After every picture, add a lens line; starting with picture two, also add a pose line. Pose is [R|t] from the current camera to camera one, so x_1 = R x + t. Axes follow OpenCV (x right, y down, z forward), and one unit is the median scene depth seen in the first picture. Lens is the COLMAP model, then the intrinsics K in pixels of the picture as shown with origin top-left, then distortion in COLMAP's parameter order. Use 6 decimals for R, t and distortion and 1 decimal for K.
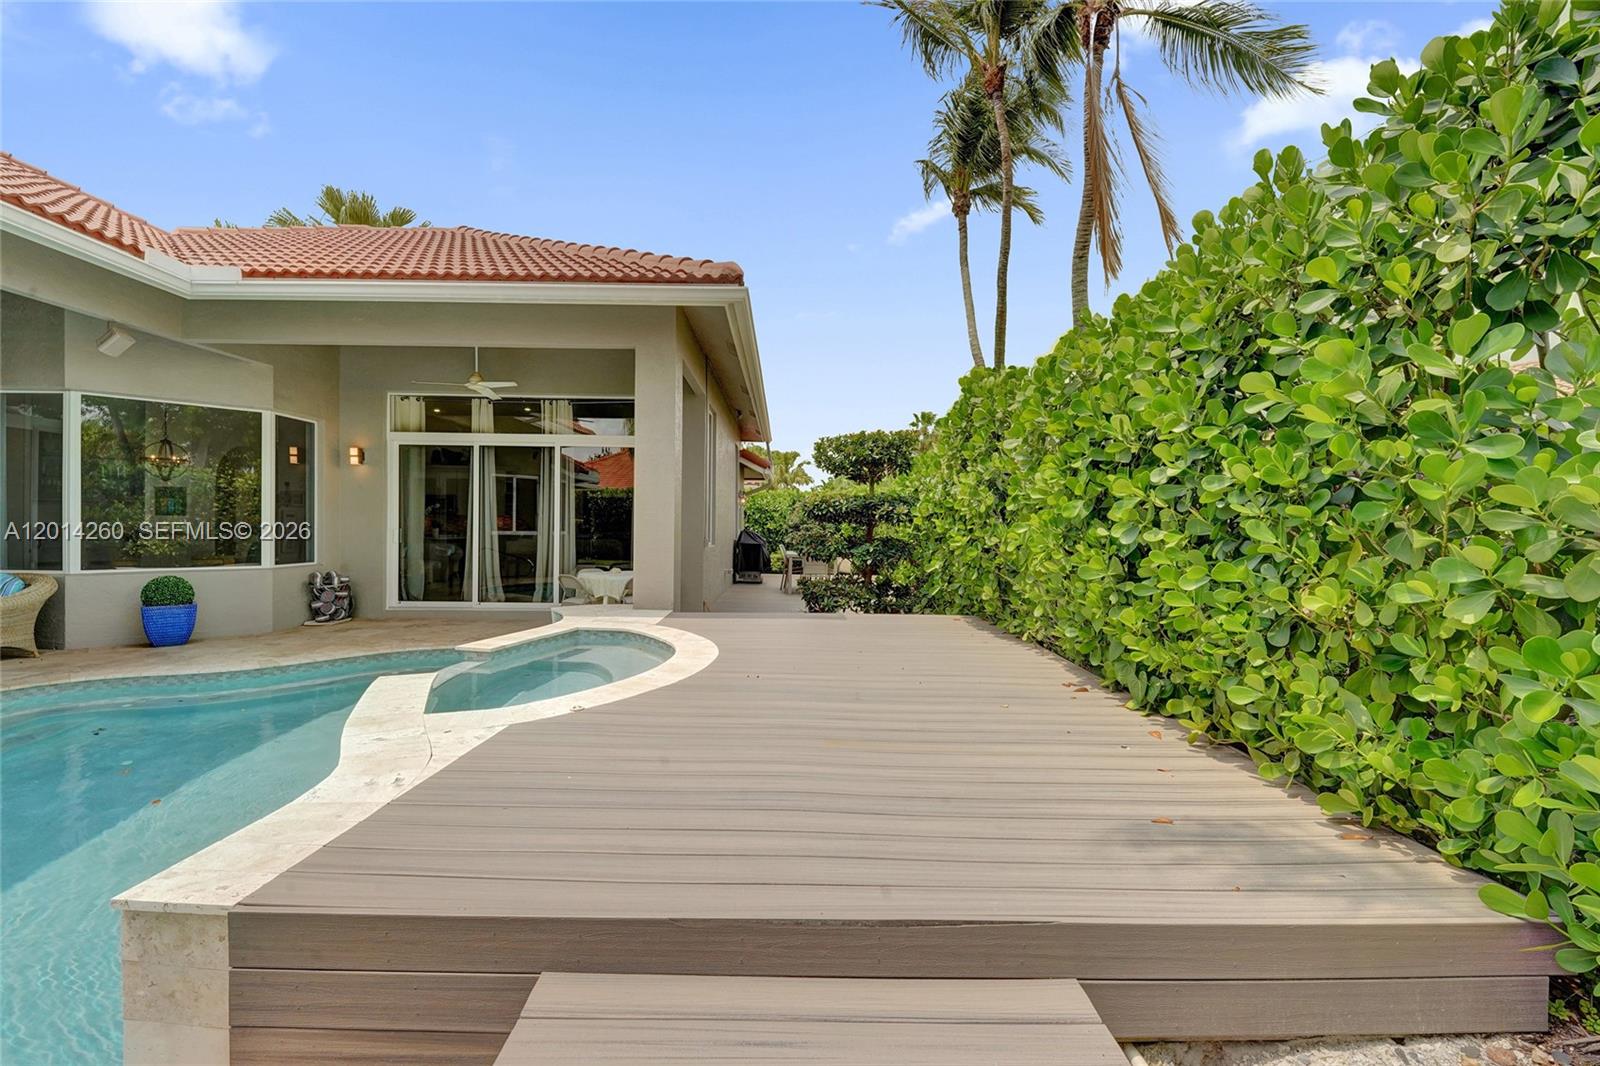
lens RADIAL K [[667.0, 0, 788.6], [0, 667.0, 524.6], [0, 0, 1]] dist [0.016133, -0.010252]
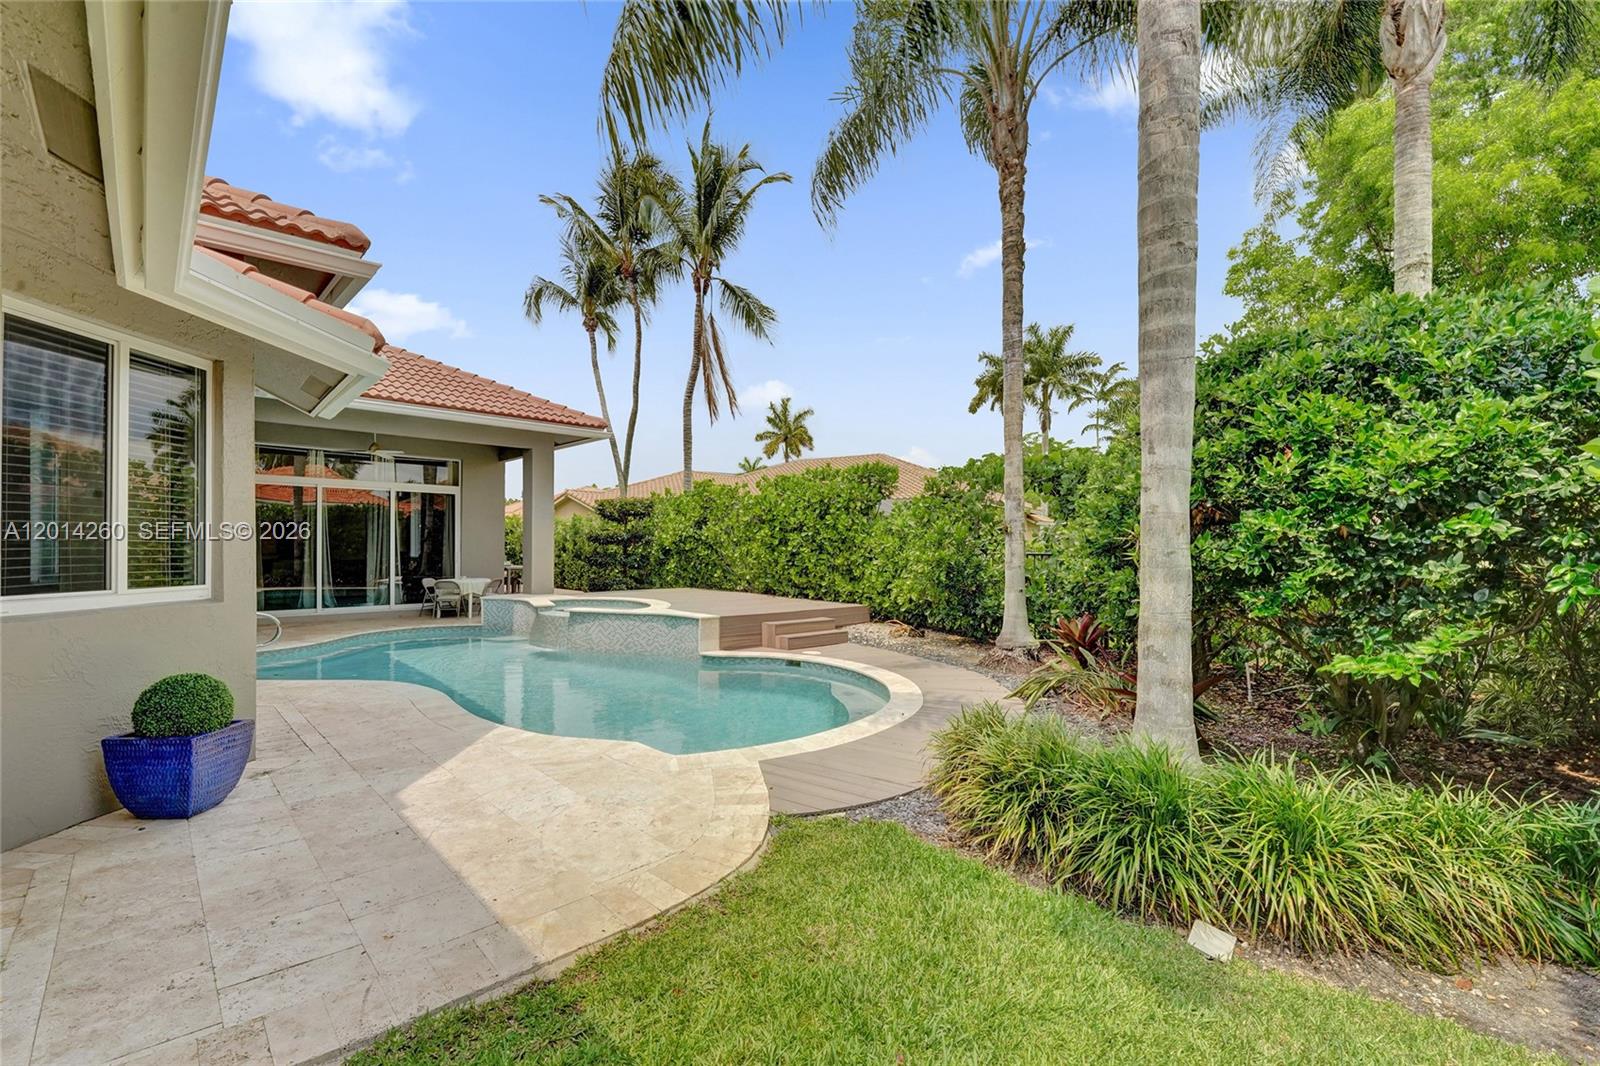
lens RADIAL K [[667.0, 0, 796.3], [0, 667.0, 539.0], [0, 0, 1]] dist [0.016133, -0.010252]
pose [[0.721338, -0.005390, 0.692562, -2.848275], [0.007069, 0.999975, 0.000419, -0.057690], [-0.692547, 0.004593, 0.721358, -2.352314]]
